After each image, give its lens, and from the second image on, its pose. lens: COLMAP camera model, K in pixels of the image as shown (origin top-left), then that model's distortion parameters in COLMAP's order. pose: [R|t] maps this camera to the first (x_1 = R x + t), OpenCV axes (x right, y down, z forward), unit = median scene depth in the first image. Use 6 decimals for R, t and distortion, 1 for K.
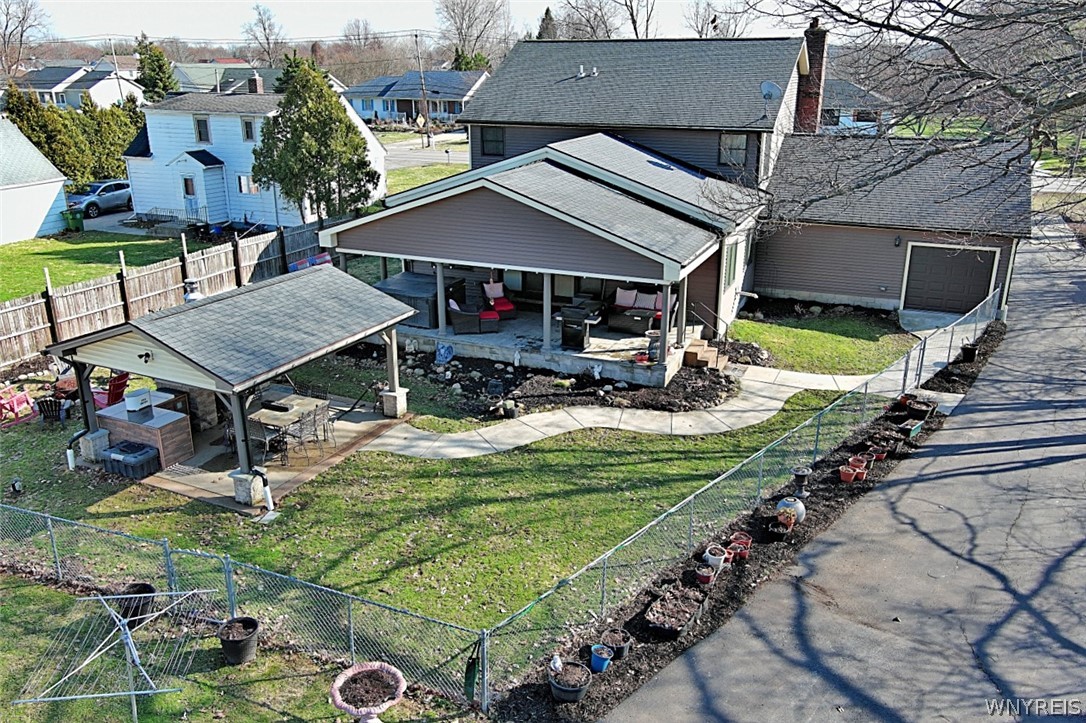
lens RADIAL K [[859.1, 0, 543.0], [0, 859.1, 361.5], [0, 0, 1]] dist [-0.003352, -0.000054]
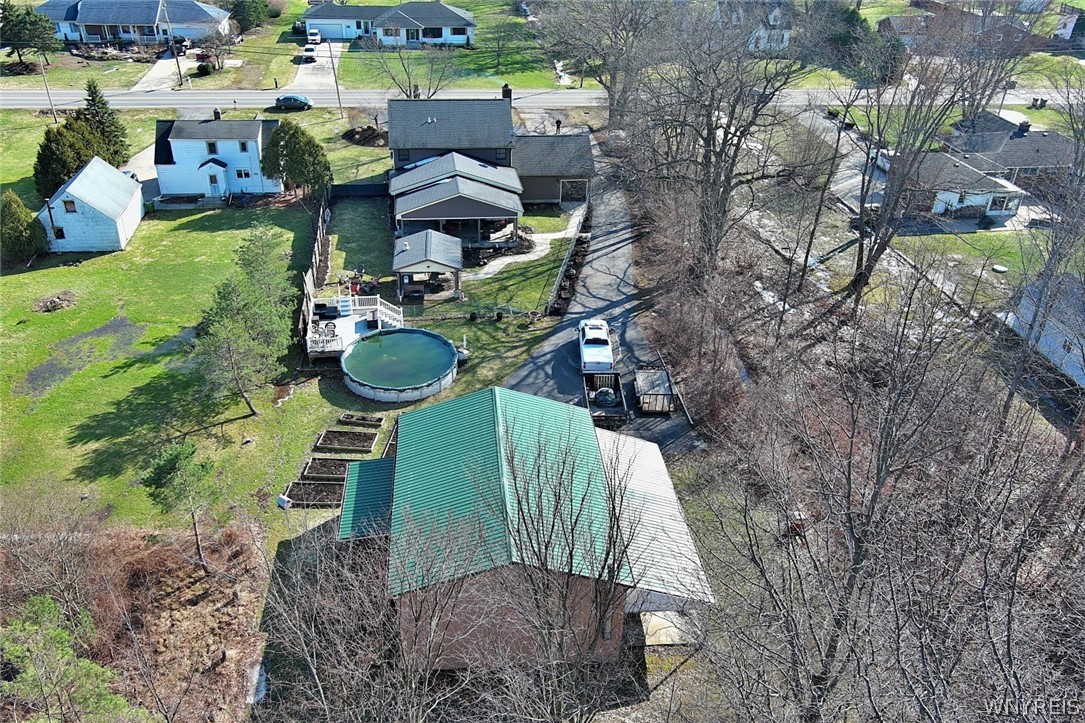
lens RADIAL K [[858.3, 0, 542.5], [0, 858.3, 361.5], [0, 0, 1]] dist [-0.003352, -0.000054]
pose [[0.855777, -0.241937, 0.457288, -1.354189], [0.134581, 0.957590, 0.254774, -0.364959], [-0.499533, -0.156488, 0.852043, -1.885950]]
